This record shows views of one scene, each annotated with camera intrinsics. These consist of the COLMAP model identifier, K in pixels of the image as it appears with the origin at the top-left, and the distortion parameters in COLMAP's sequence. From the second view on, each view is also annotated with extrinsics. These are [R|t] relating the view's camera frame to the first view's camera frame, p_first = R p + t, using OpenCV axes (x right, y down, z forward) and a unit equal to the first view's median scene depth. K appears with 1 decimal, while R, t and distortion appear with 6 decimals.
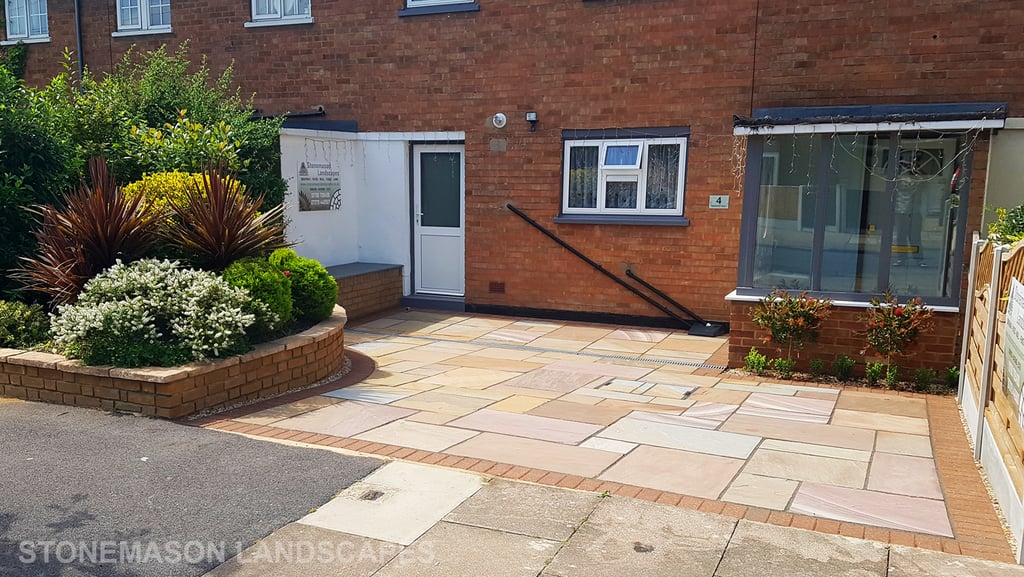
lens RADIAL K [[843.6, 0, 429.5], [0, 843.6, 315.7], [0, 0, 1]] dist [0.262357, -0.414012]
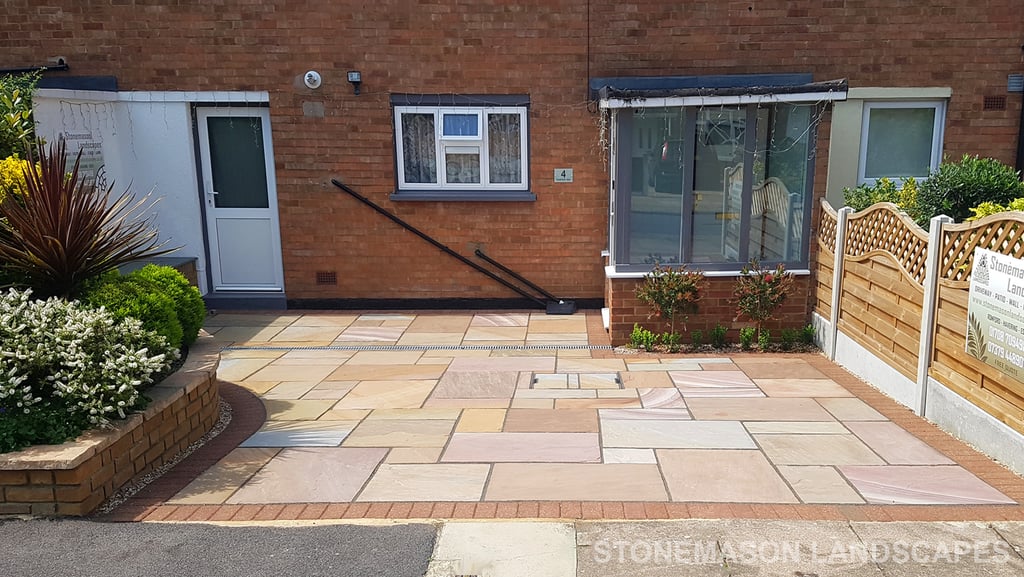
lens RADIAL K [[899.6, 0, 513.6], [0, 899.6, 333.1], [0, 0, 1]] dist [0.276082, -0.652121]
pose [[0.904742, -0.101439, 0.413705, -0.162976], [0.079896, 0.994405, 0.069097, -0.031586], [-0.418400, -0.029462, 0.907785, 0.099546]]
